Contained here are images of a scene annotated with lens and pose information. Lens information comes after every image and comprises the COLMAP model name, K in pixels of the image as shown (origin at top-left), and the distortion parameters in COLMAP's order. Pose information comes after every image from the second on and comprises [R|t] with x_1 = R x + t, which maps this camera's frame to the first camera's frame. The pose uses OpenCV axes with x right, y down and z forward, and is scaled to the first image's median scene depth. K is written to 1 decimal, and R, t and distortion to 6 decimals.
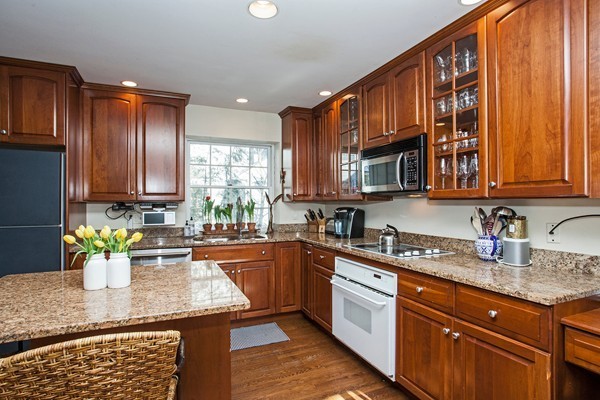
lens RADIAL K [[333.9, 0, 313.5], [0, 333.9, 199.8], [0, 0, 1]] dist [-0.046292, 0.036889]
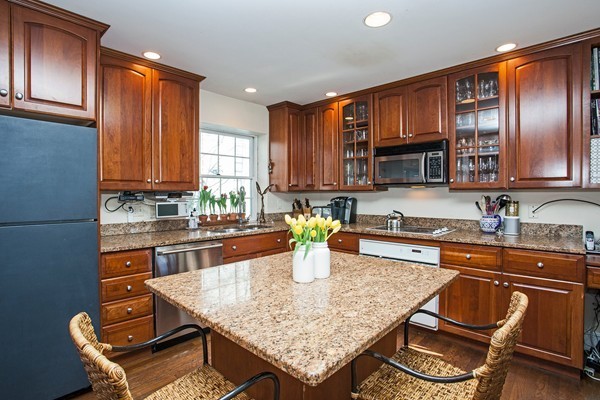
lens RADIAL K [[311.0, 0, 300.8], [0, 311.0, 198.0], [0, 0, 1]] dist [-0.072667, 0.031782]
pose [[0.912763, -0.004981, 0.408460, -0.586762], [-0.002724, 0.999829, 0.018280, 0.009935], [-0.408481, -0.017797, 0.912593, 0.113823]]
